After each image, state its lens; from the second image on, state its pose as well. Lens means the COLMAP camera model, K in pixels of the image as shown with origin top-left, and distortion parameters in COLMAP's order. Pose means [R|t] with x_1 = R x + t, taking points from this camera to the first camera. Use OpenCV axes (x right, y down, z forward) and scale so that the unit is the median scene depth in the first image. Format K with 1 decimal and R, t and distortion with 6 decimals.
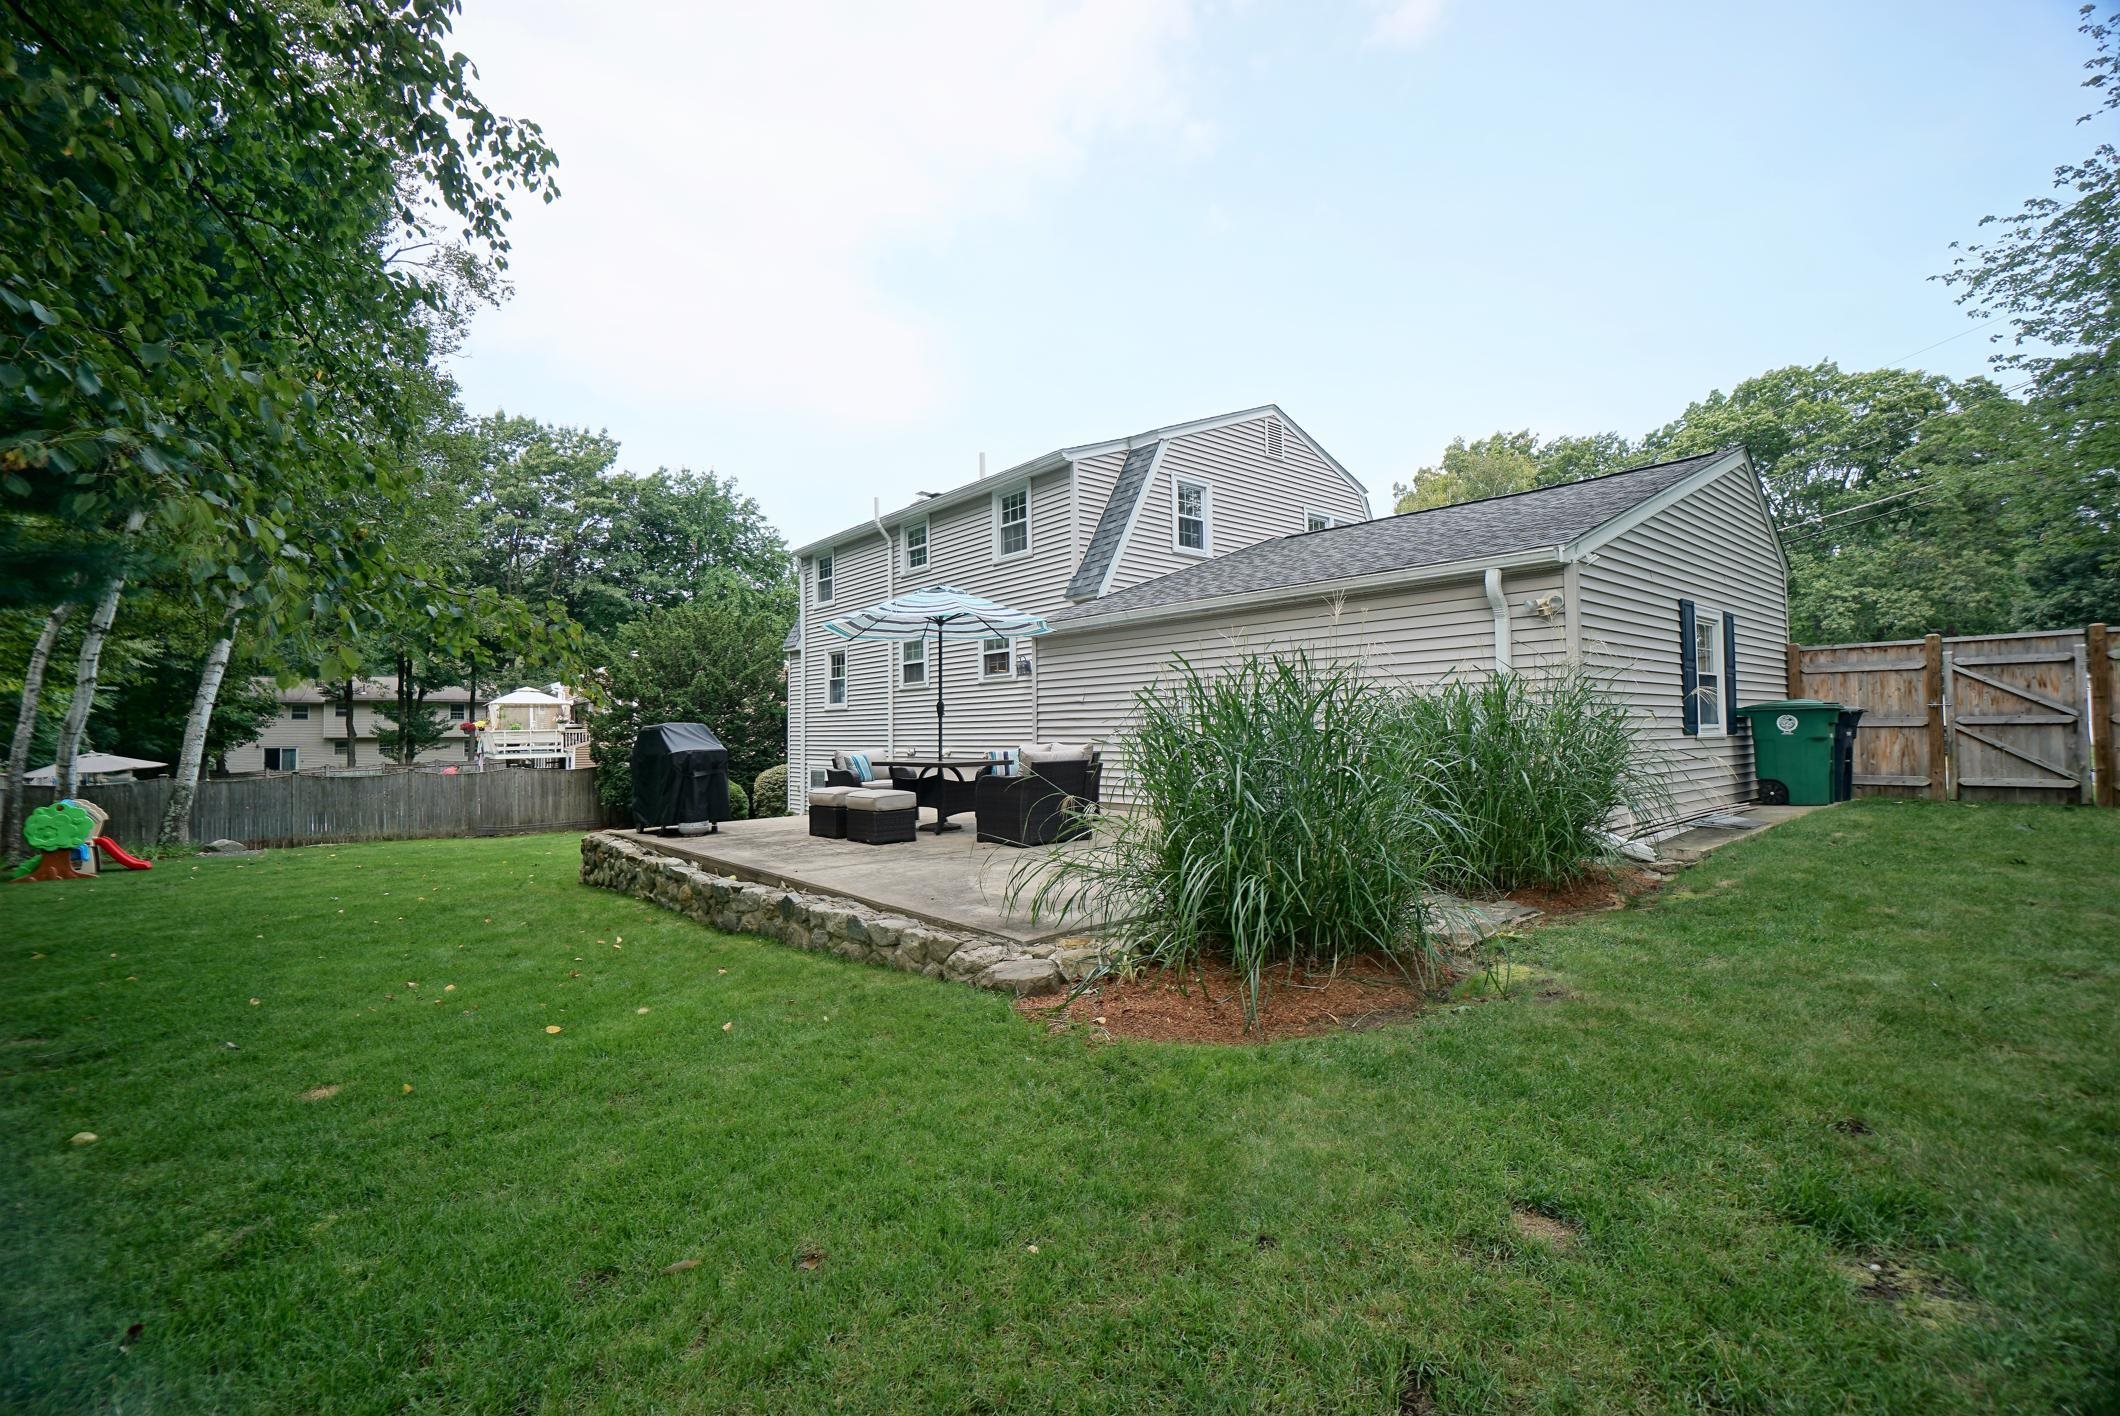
lens RADIAL K [[946.9, 0, 1060.0], [0, 946.9, 708.0], [0, 0, 1]] dist [-0.065822, 0.025275]
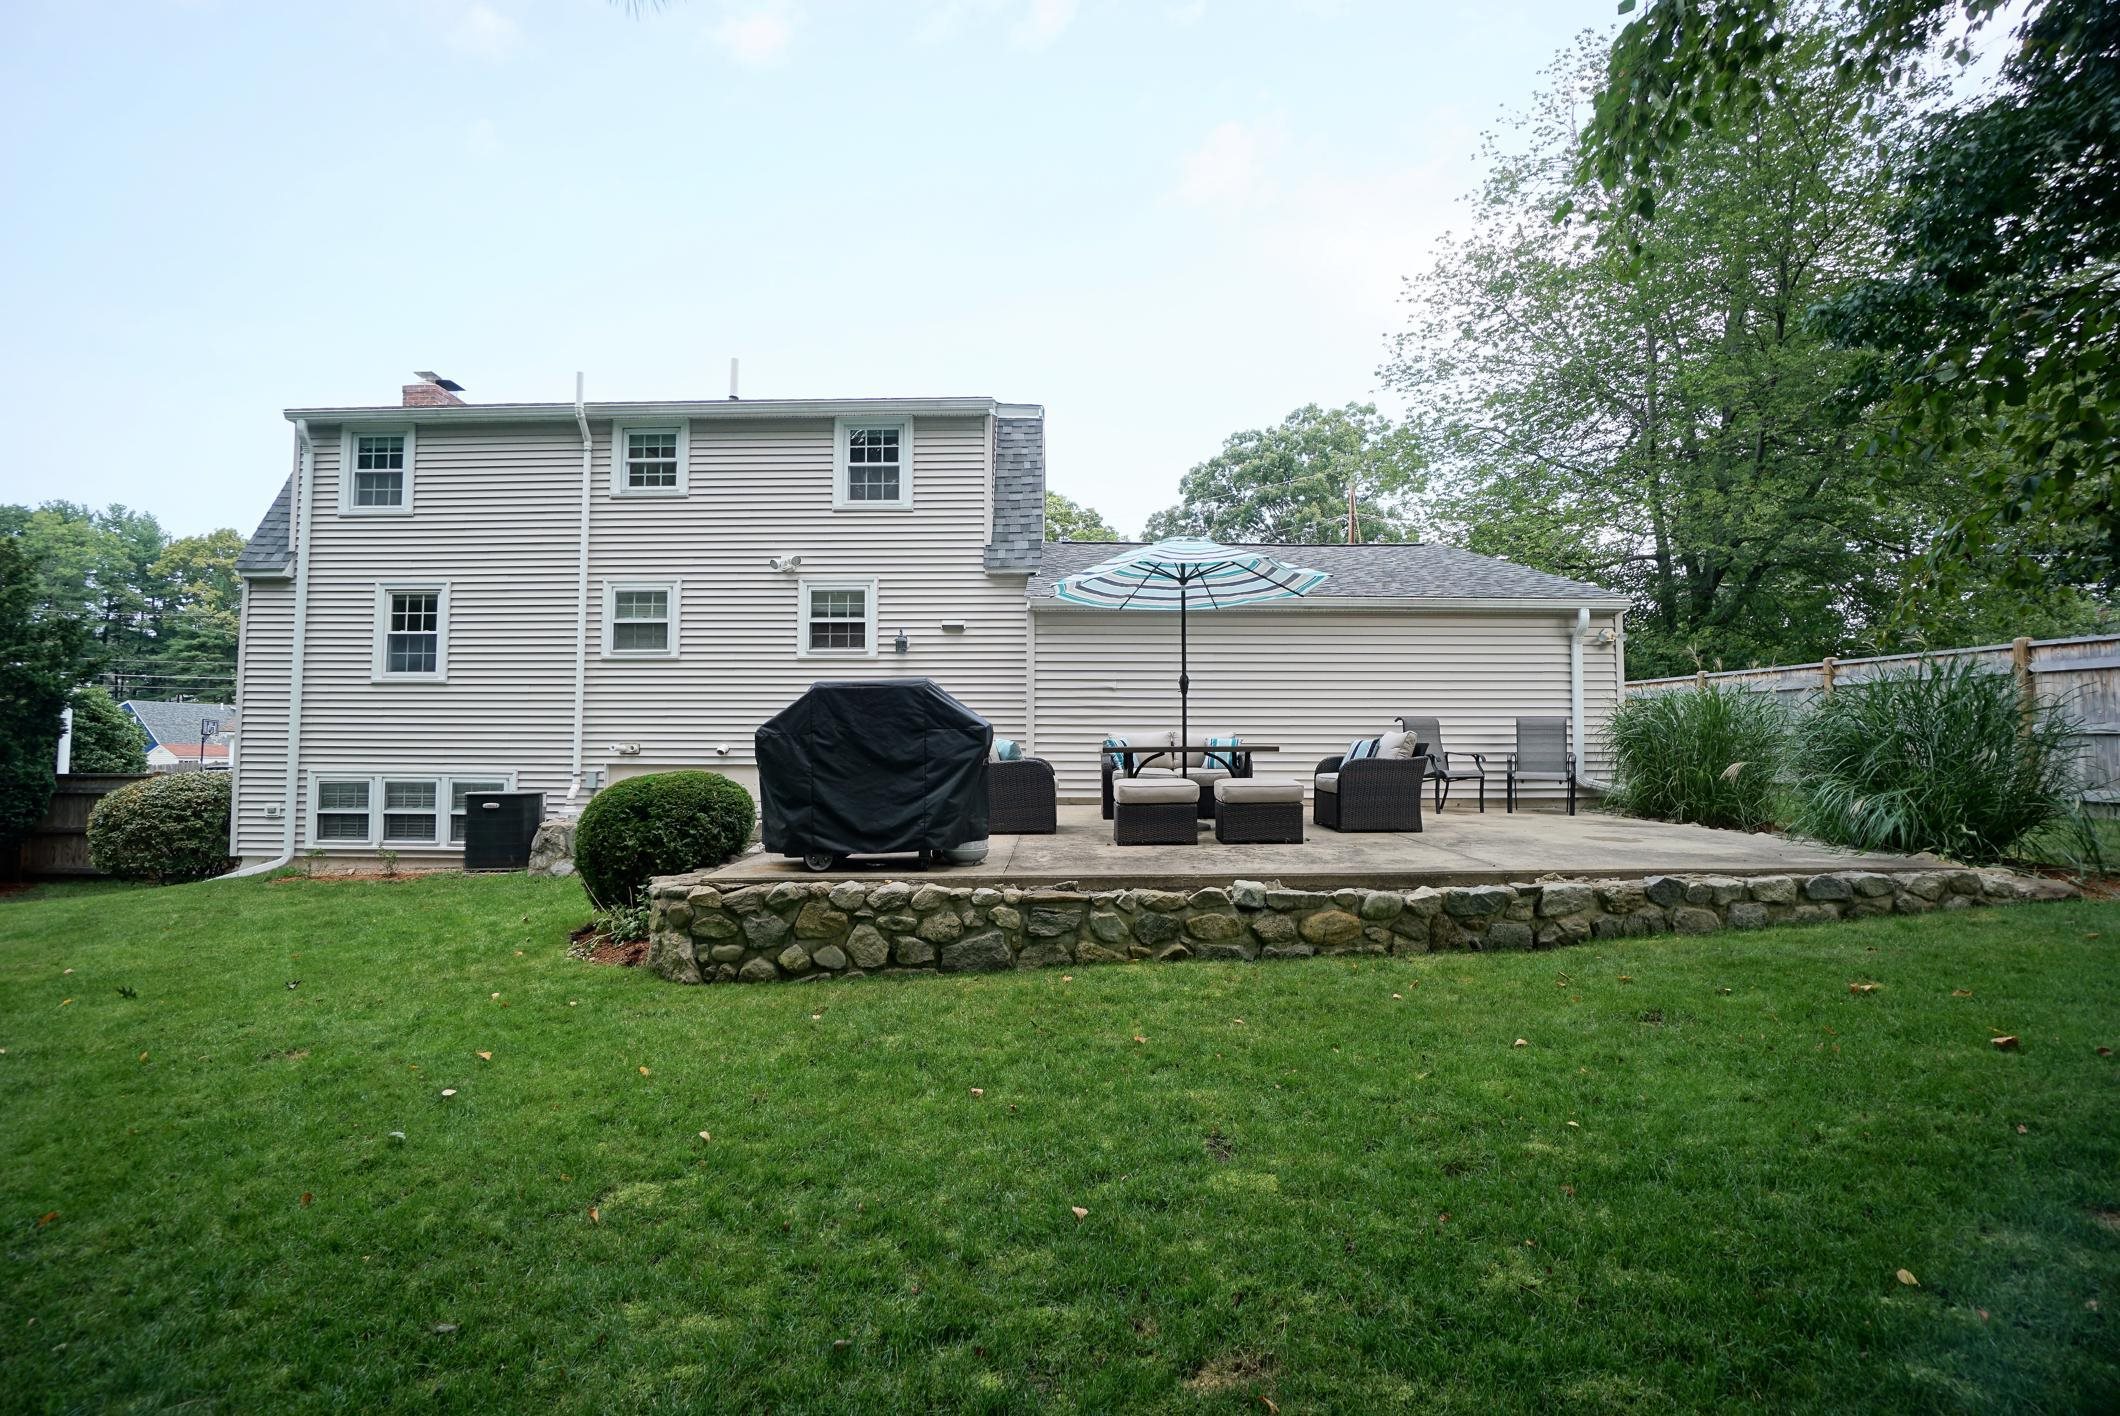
lens RADIAL K [[960.5, 0, 1054.0], [0, 960.5, 706.4], [0, 0, 1]] dist [-0.069911, 0.026548]
pose [[0.637827, 0.043784, 0.768934, -0.342183], [-0.027906, 0.999041, -0.033738, 0.020788], [-0.769674, 0.000061, 0.638437, 0.216117]]
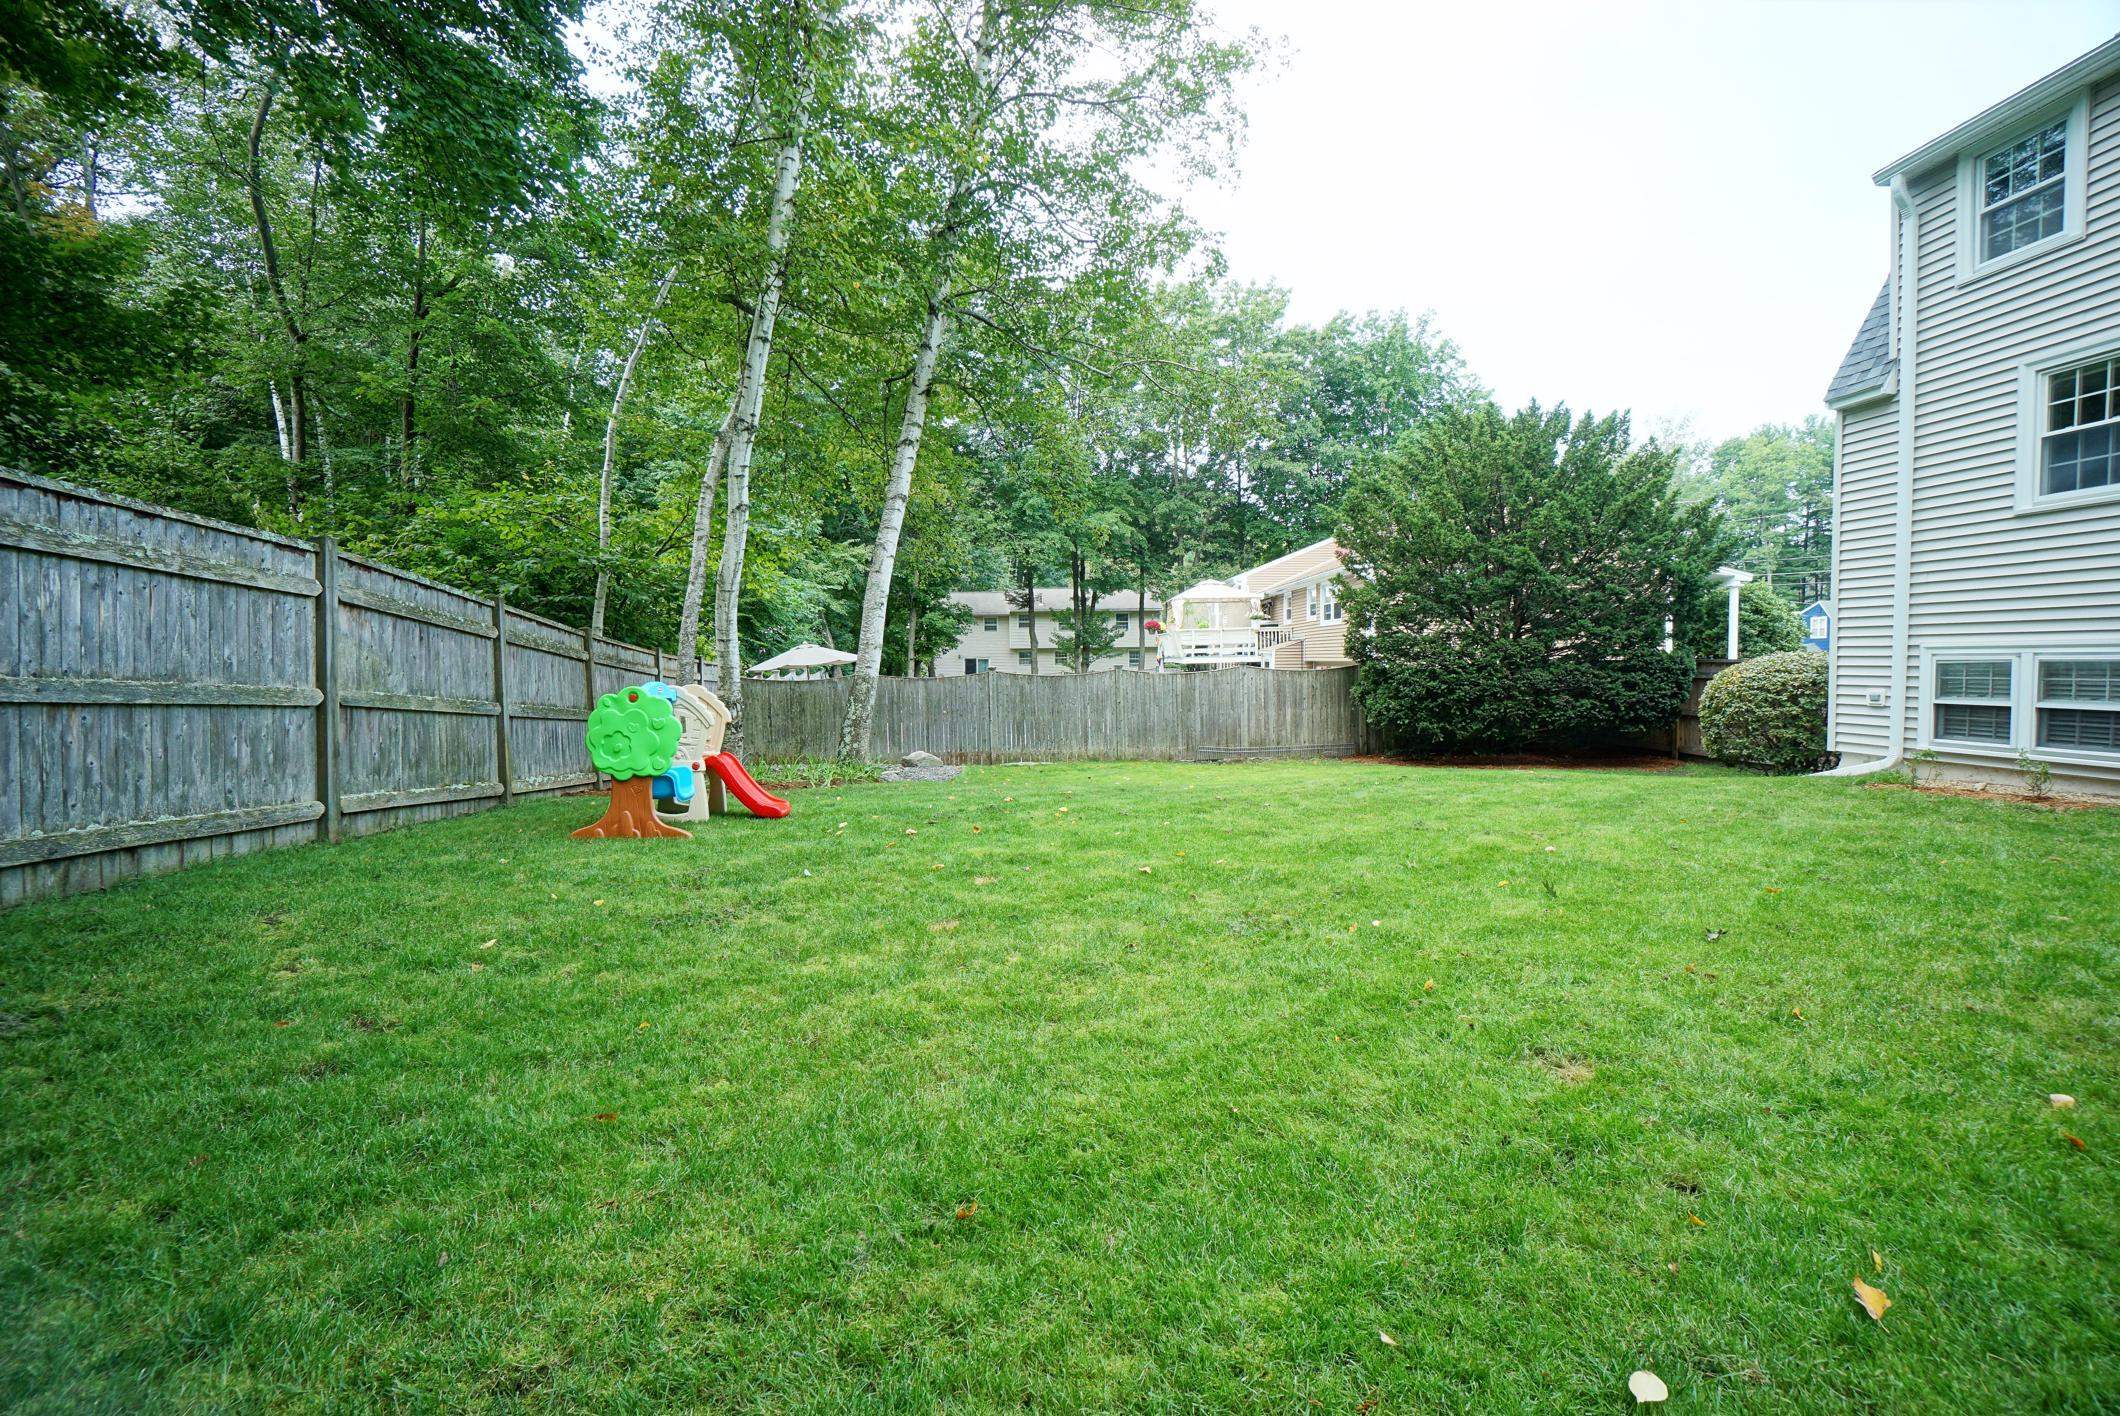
lens RADIAL K [[947.2, 0, 1053.6], [0, 947.2, 699.2], [0, 0, 1]] dist [-0.049318, 0.016703]
pose [[0.810767, 0.022393, -0.584941, -0.282429], [0.020753, 0.997540, 0.066954, 0.038147], [0.585002, -0.066424, 0.808308, 0.332330]]
